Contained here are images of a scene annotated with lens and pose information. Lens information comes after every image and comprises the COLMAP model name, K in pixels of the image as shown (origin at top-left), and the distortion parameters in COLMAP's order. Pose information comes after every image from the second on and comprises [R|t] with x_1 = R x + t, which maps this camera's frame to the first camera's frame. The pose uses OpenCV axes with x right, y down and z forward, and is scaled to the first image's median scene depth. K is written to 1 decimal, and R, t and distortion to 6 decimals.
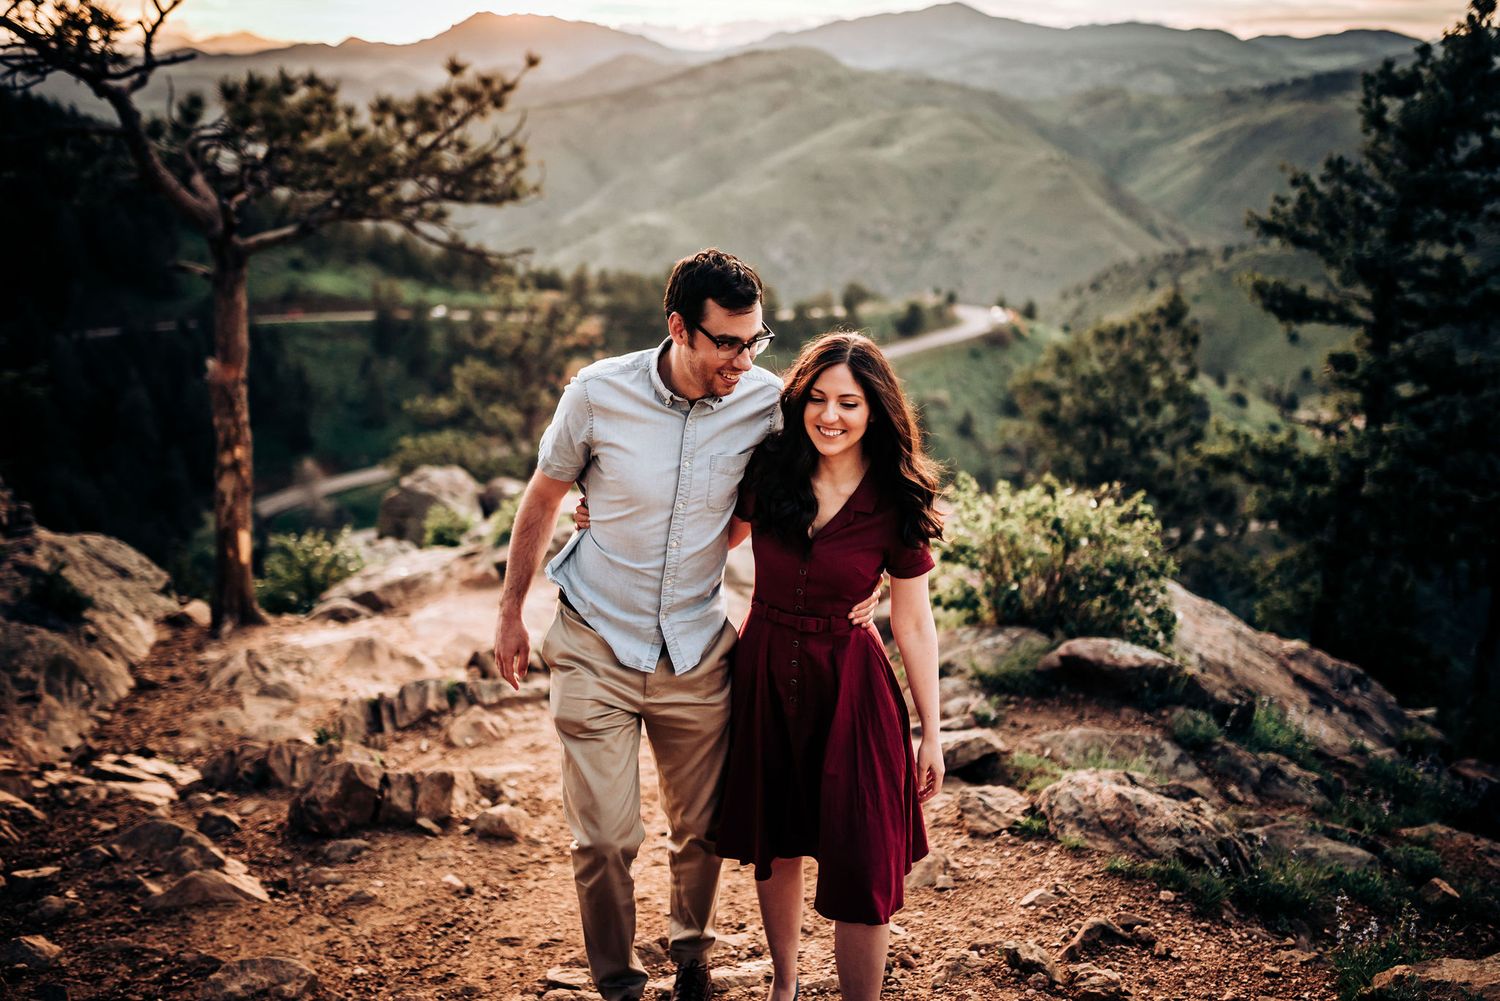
lens RADIAL K [[1499.4, 0, 750.0], [0, 1499.4, 500.5], [0, 0, 1]] dist [-0.028992, 0.031841]
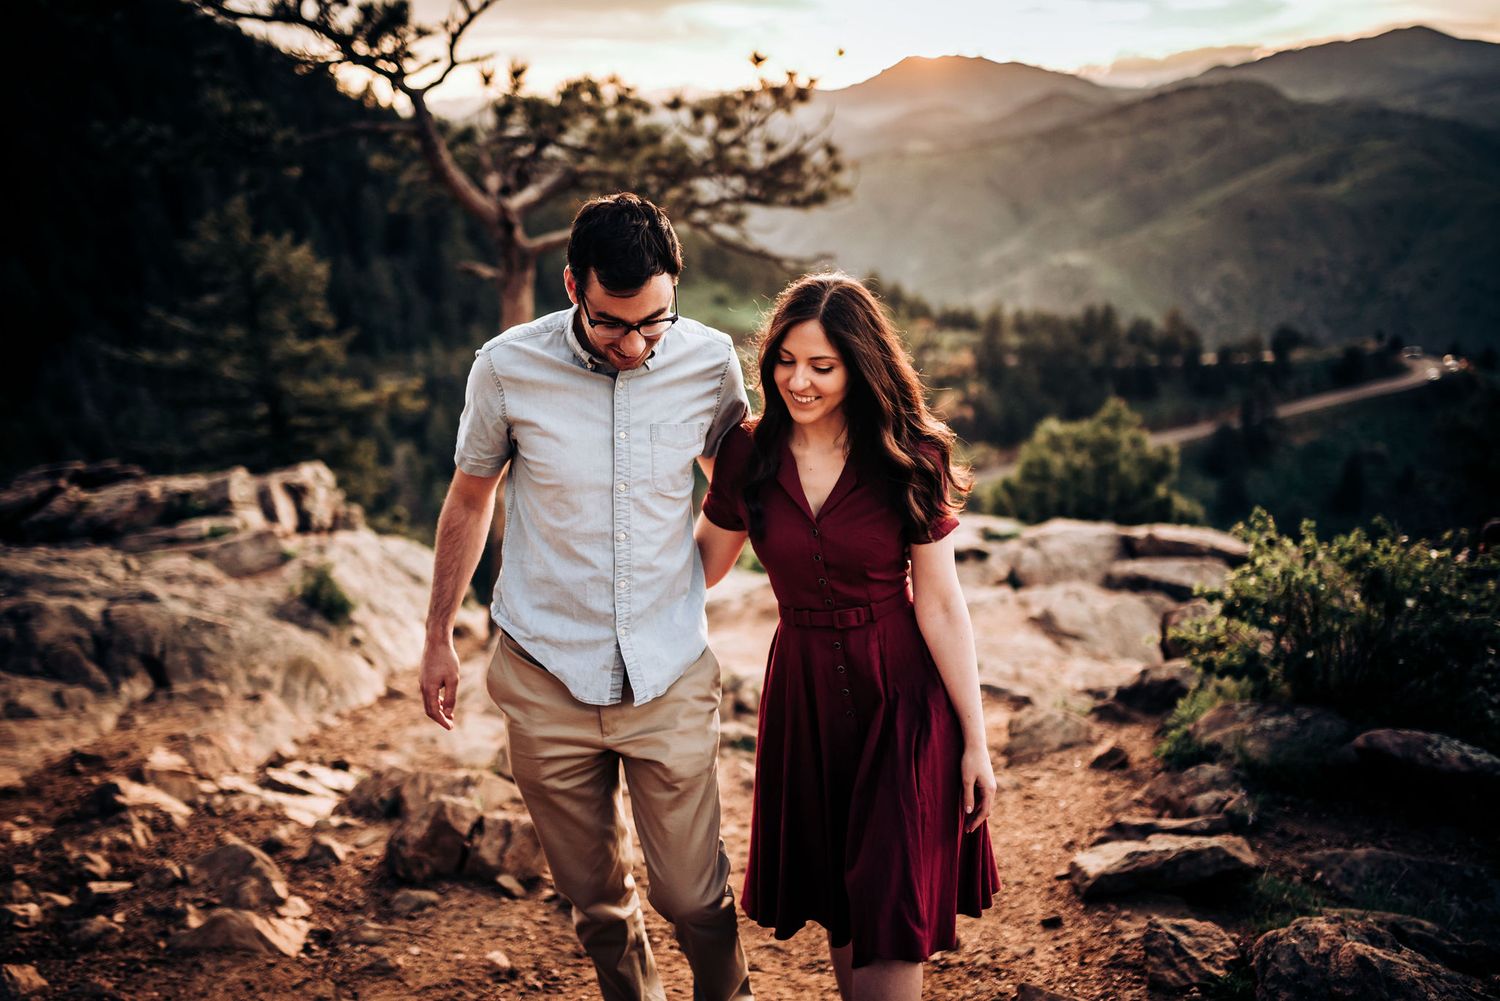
lens RADIAL K [[1499.4, 0, 750.0], [0, 1499.4, 500.5], [0, 0, 1]] dist [-0.028992, 0.031841]
pose [[0.960922, 0.044166, -0.273272, 0.104900], [-0.051822, 0.998439, -0.020855, 0.009123], [0.271924, 0.034201, 0.961711, 0.170008]]
